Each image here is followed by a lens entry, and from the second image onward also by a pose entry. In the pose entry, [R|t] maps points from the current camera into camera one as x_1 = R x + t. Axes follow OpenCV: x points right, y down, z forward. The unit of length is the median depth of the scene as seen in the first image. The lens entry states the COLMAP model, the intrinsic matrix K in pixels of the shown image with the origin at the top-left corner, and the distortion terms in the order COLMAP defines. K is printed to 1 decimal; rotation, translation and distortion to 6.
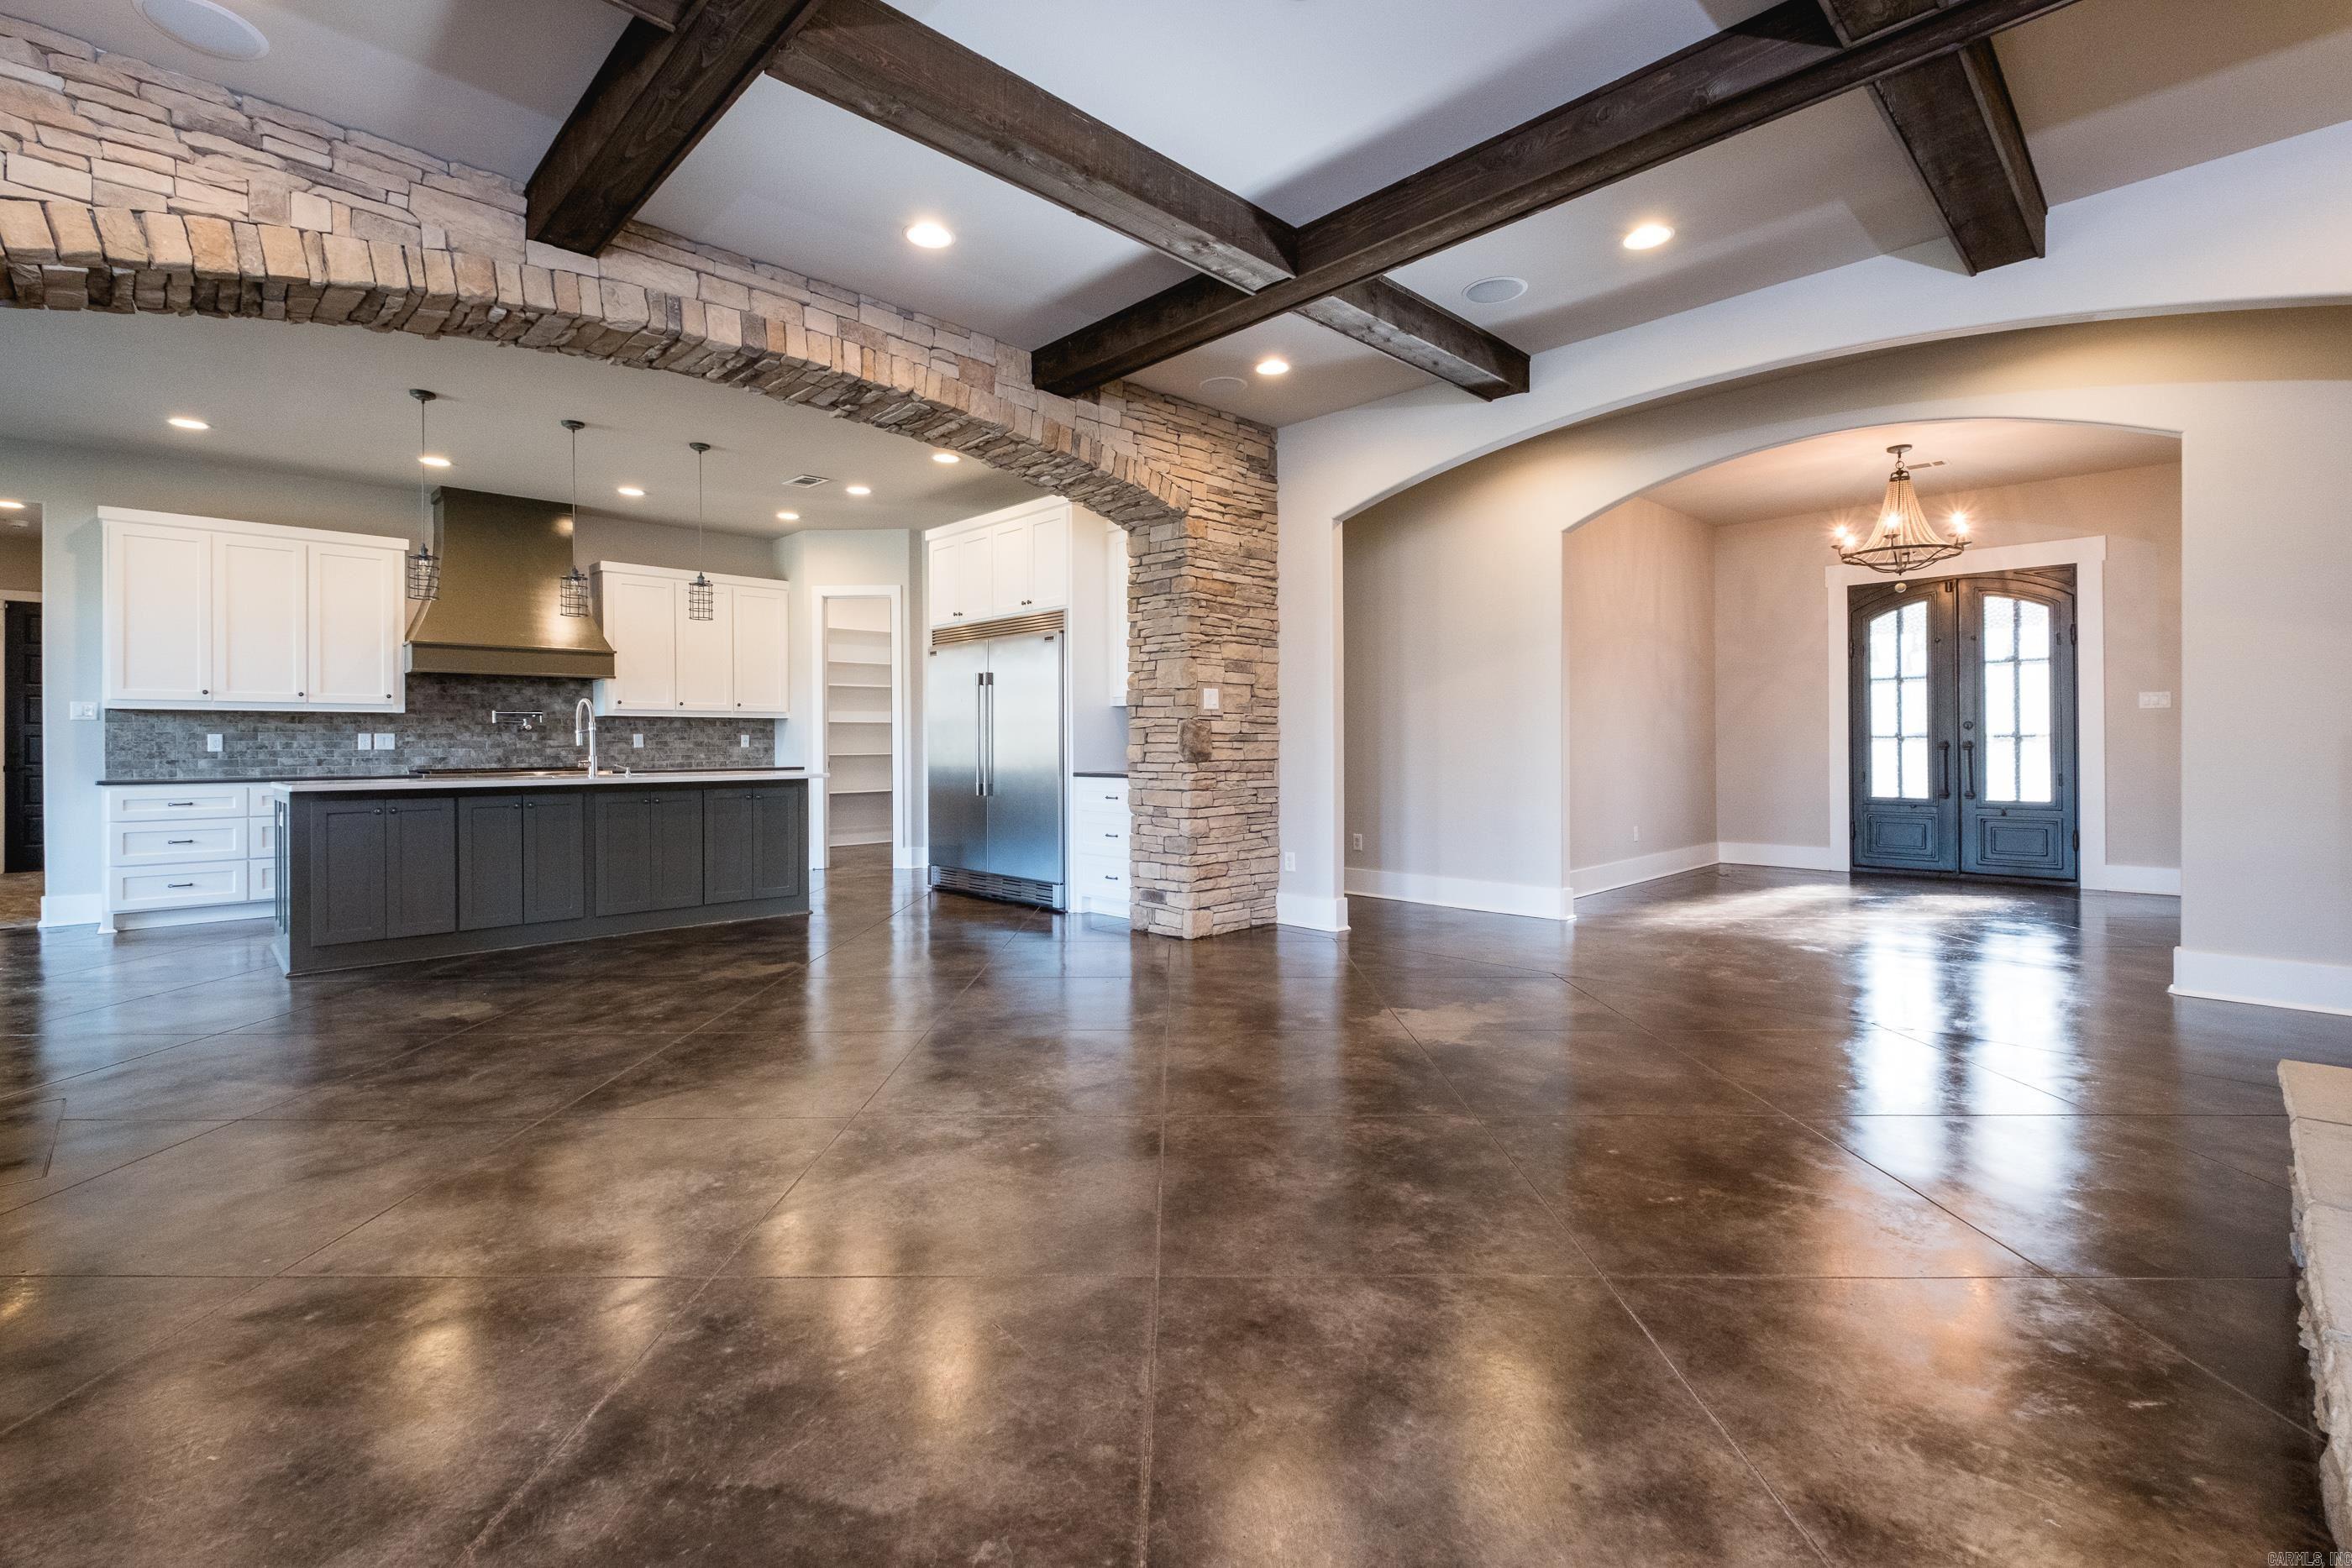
lens RADIAL K [[1020.6, 0, 1179.9], [0, 1020.6, 736.0], [0, 0, 1]] dist [0.008267, -0.005937]
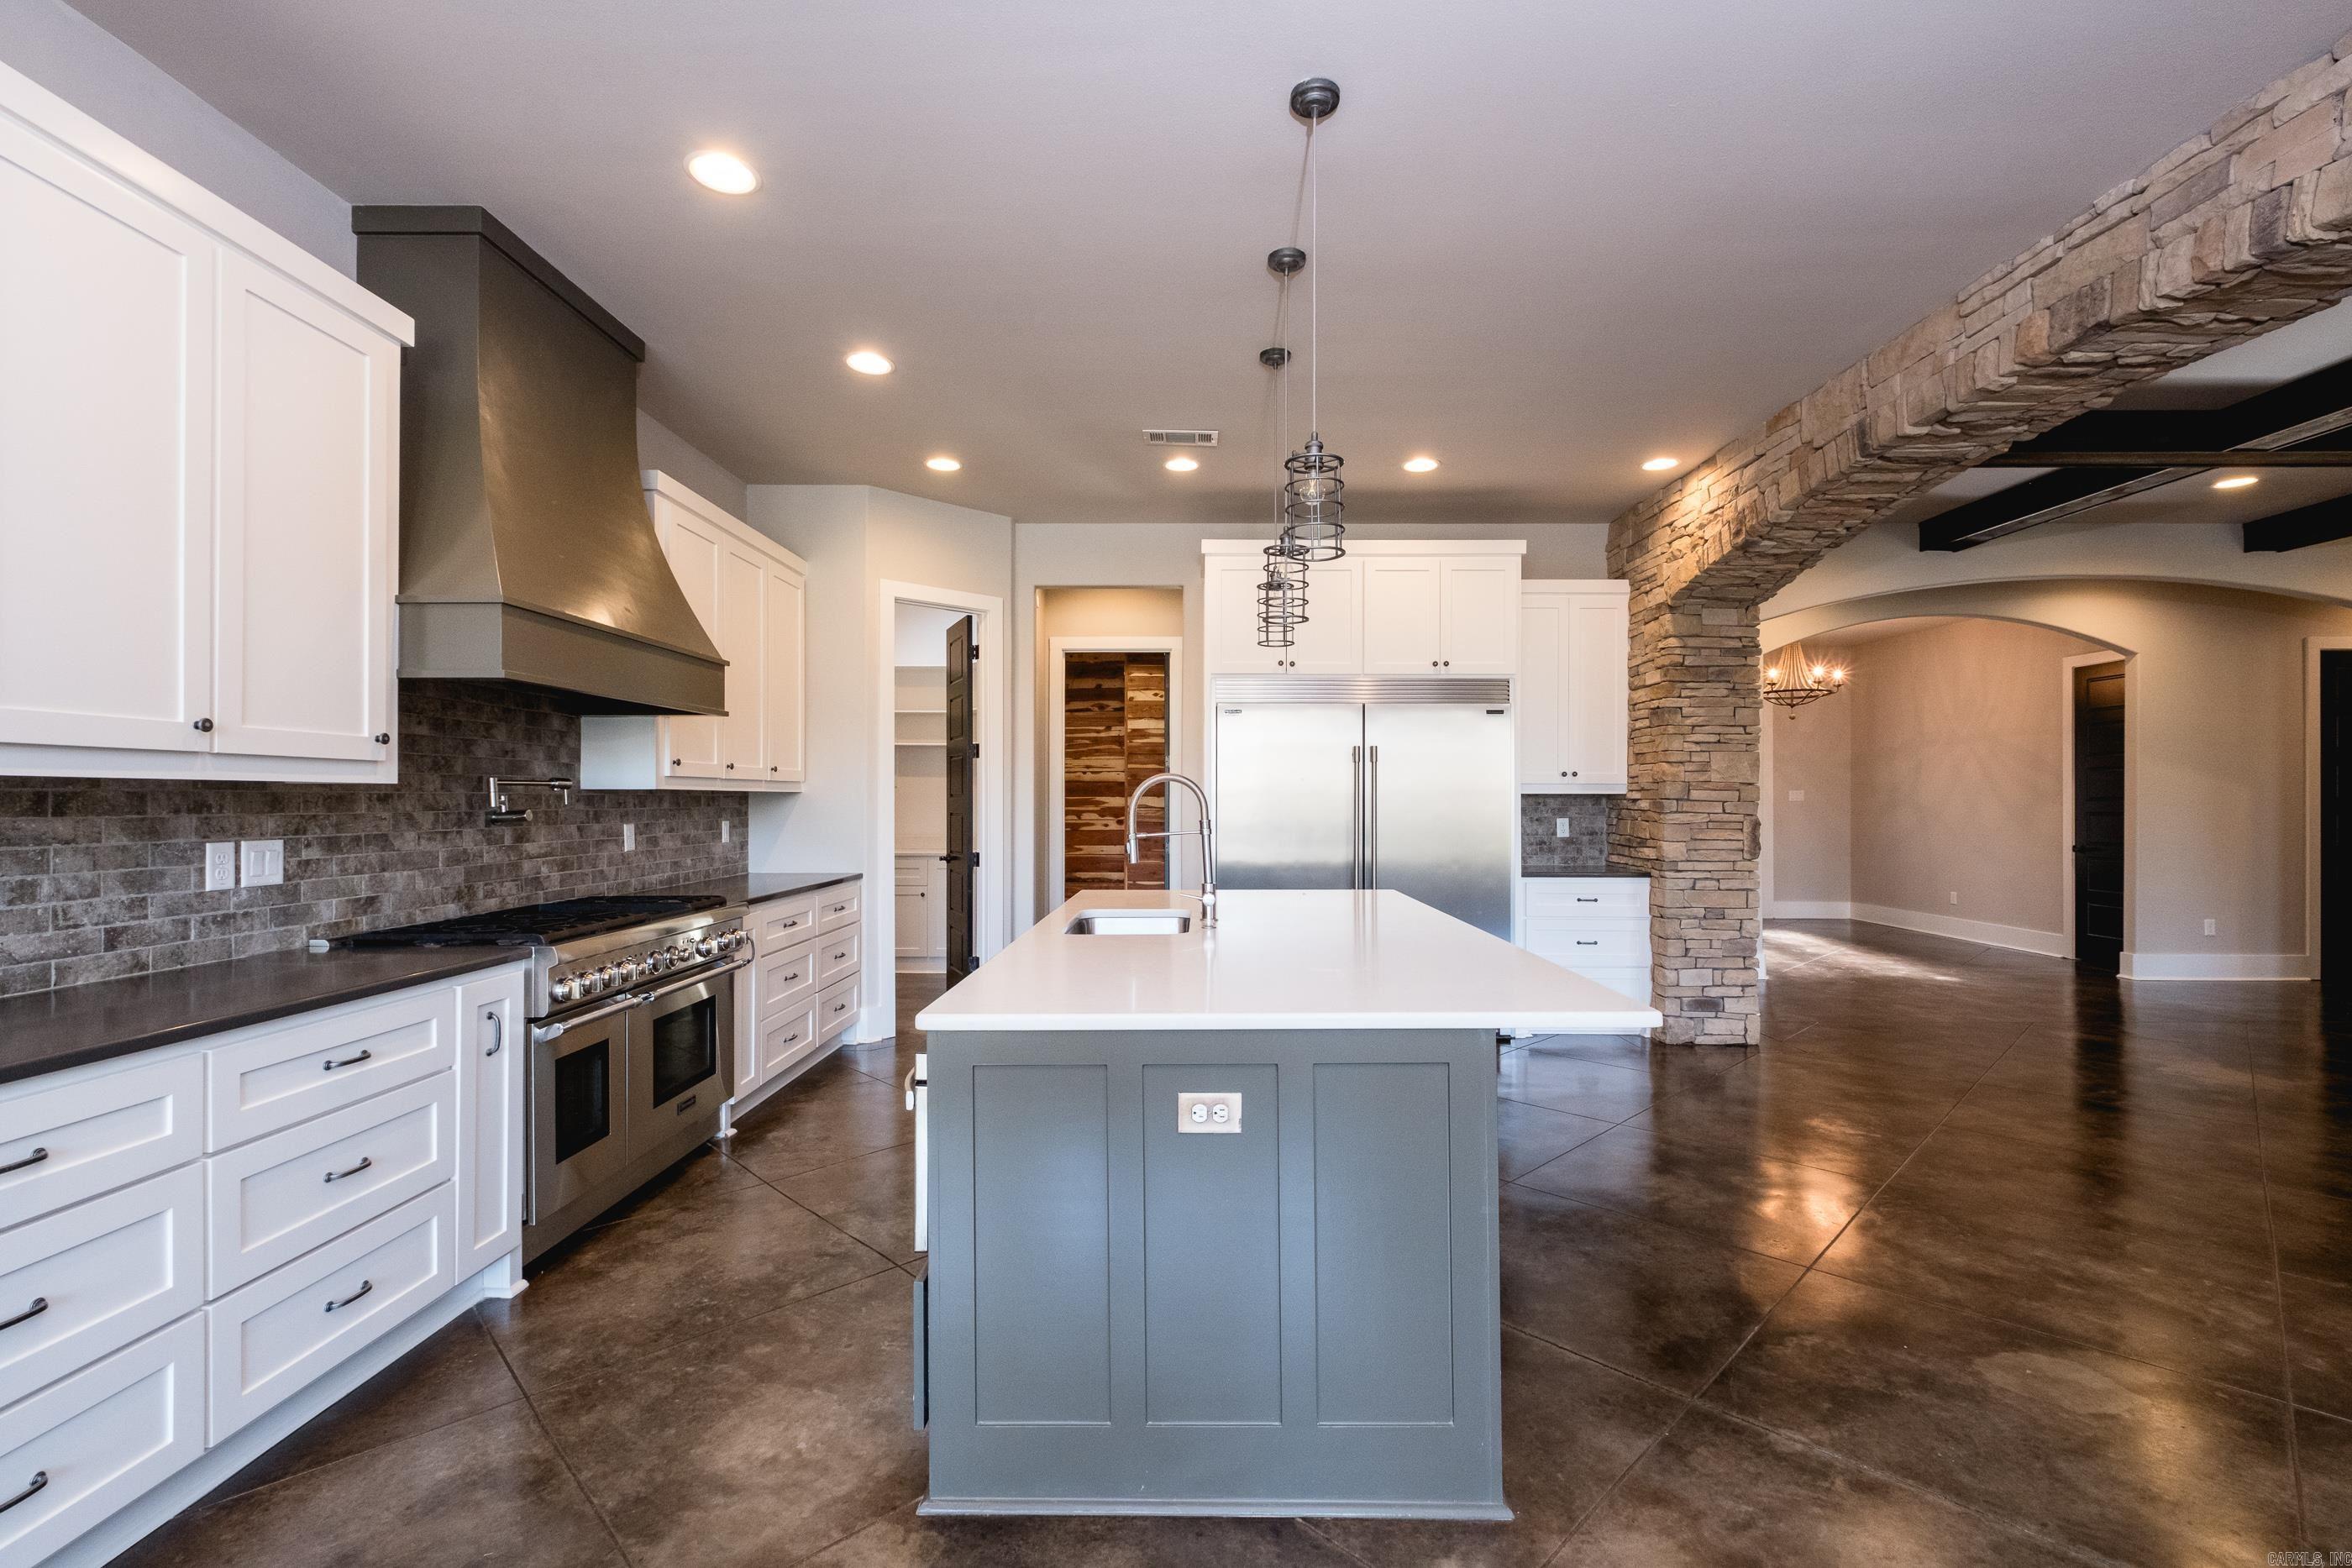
lens RADIAL K [[1020.6, 0, 1196.3], [0, 1020.6, 800.5], [0, 0, 1]] dist [0.008267, -0.005937]
pose [[0.704373, 0.007144, 0.709795, -0.966286], [-0.010639, 0.999943, 0.000494, -0.023730], [-0.709751, -0.007900, 0.704409, 0.637388]]
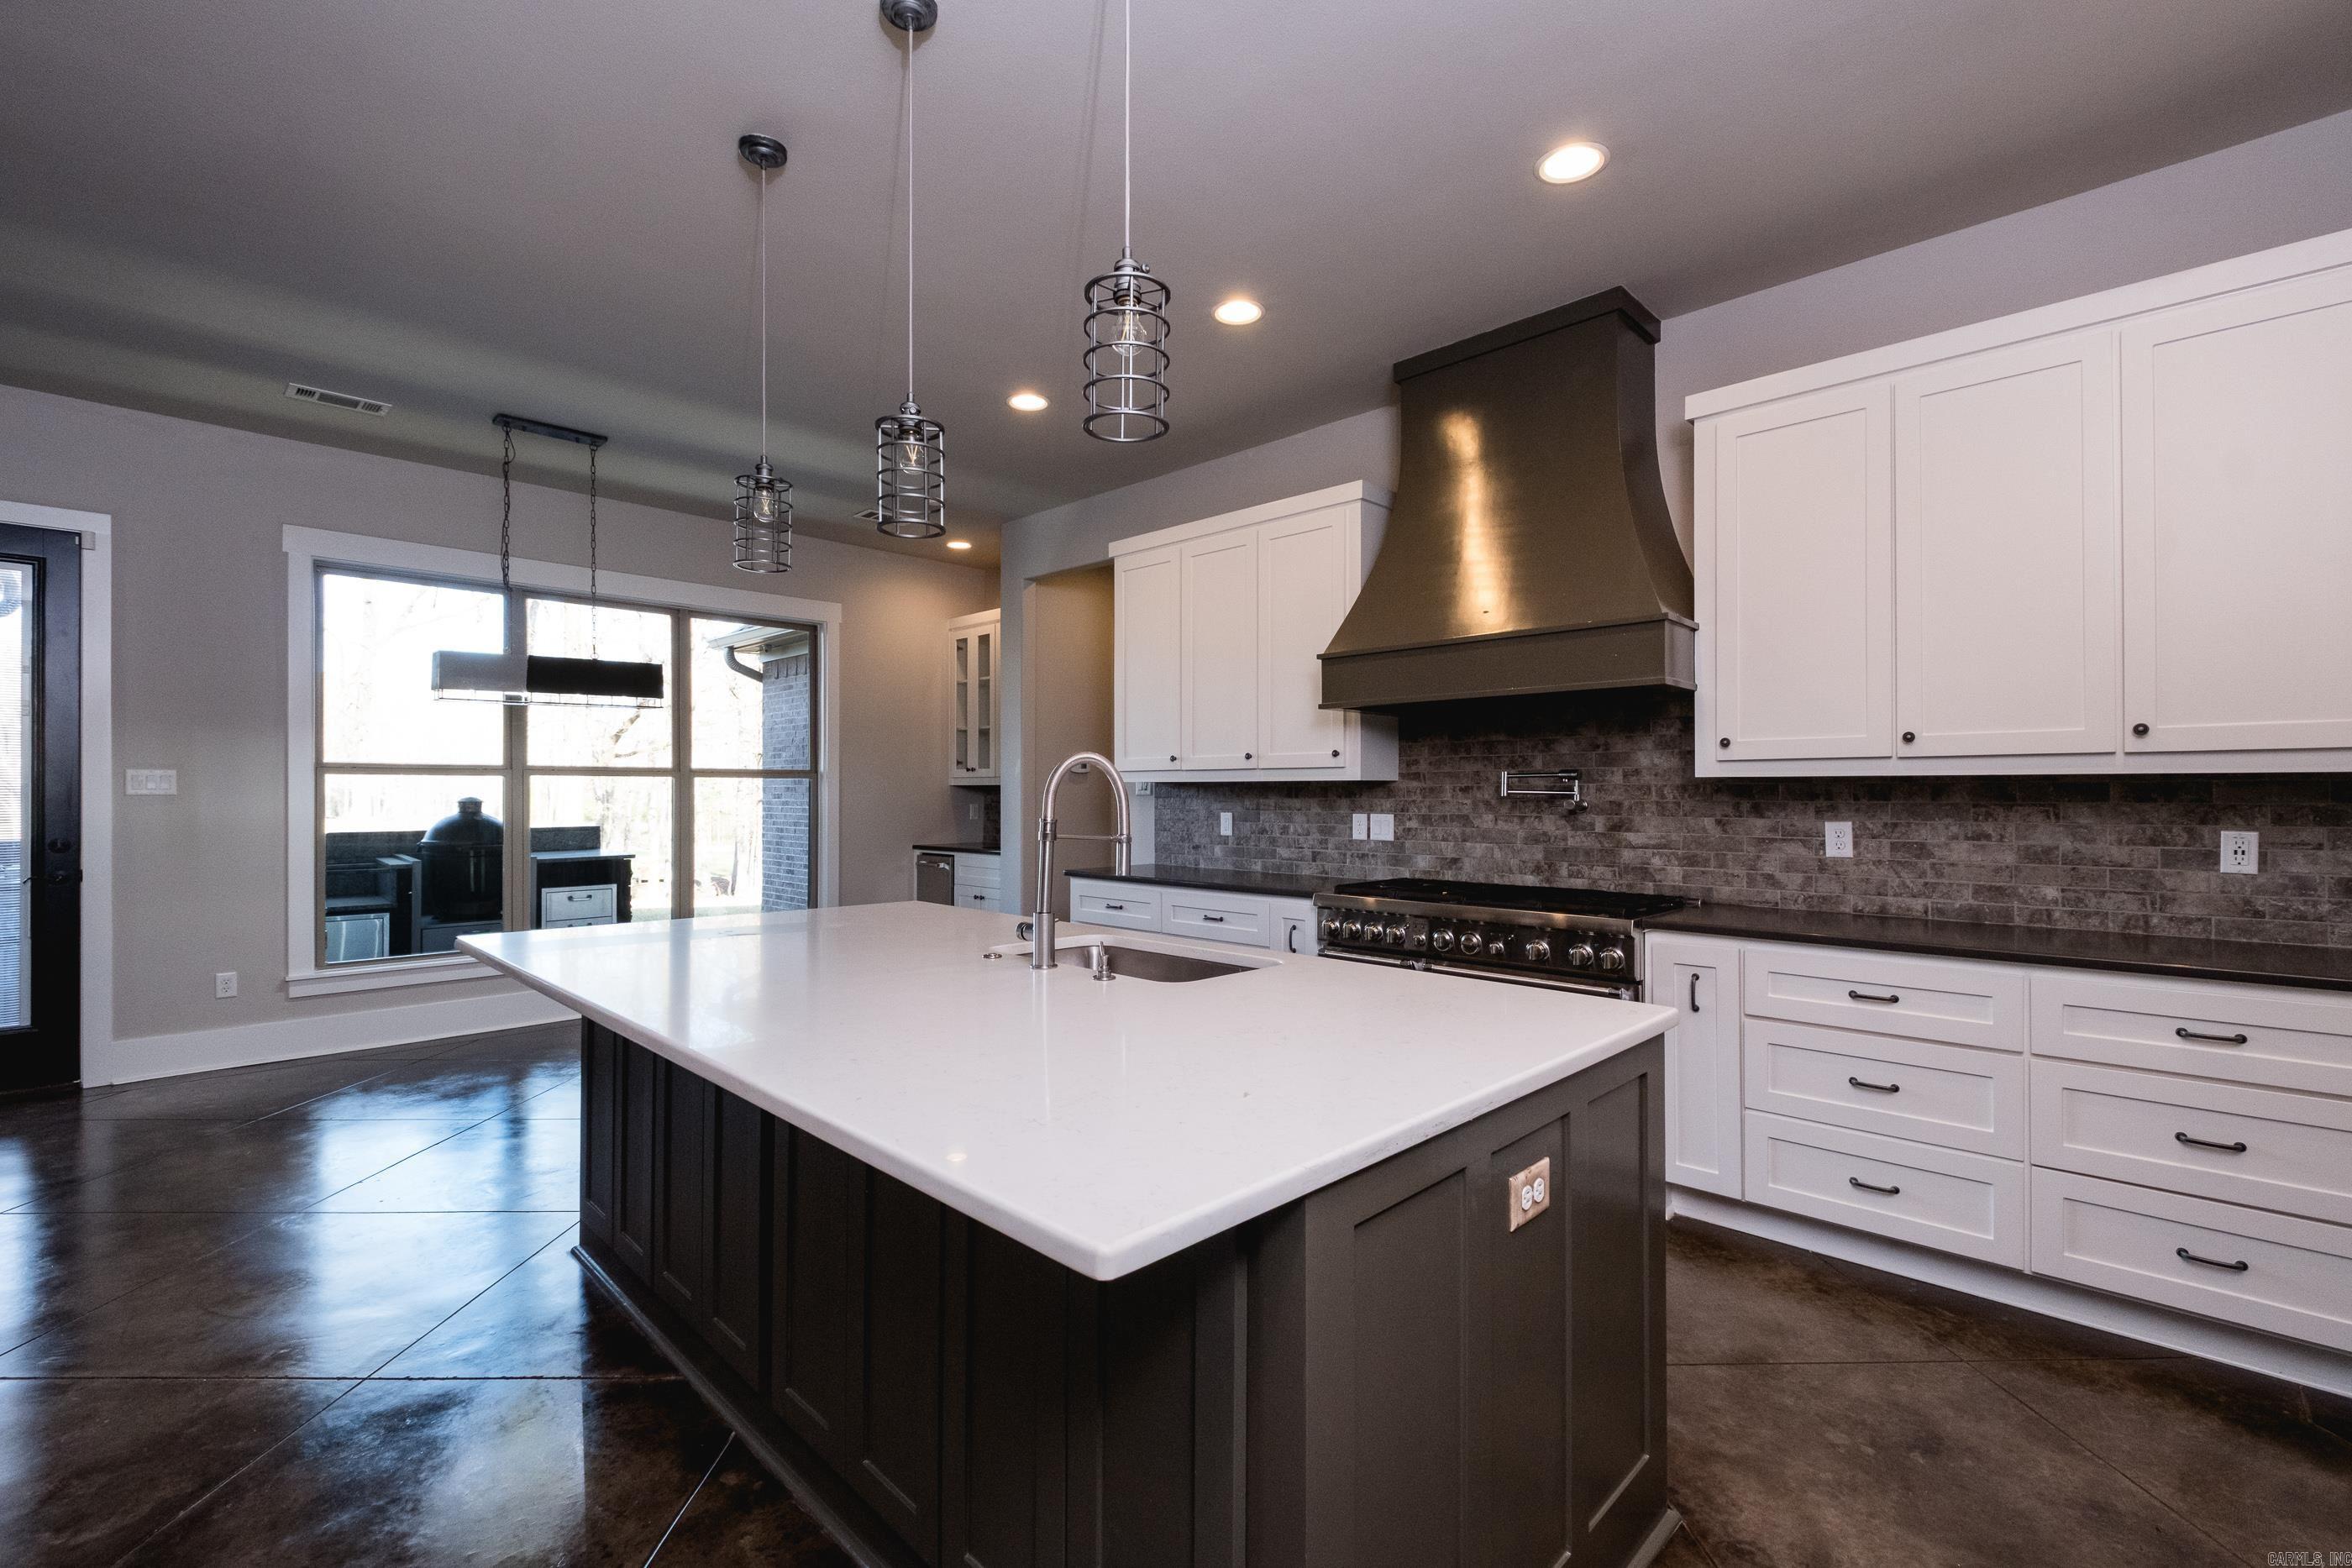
lens RADIAL K [[1020.6, 0, 1176.5], [0, 1020.6, 787.0], [0, 0, 1]] dist [0.008267, -0.005937]
pose [[0.016341, 0.004218, -0.999858, -0.216599], [0.008017, 0.999958, 0.004349, -0.026411], [0.999834, -0.008087, 0.016307, 1.050774]]
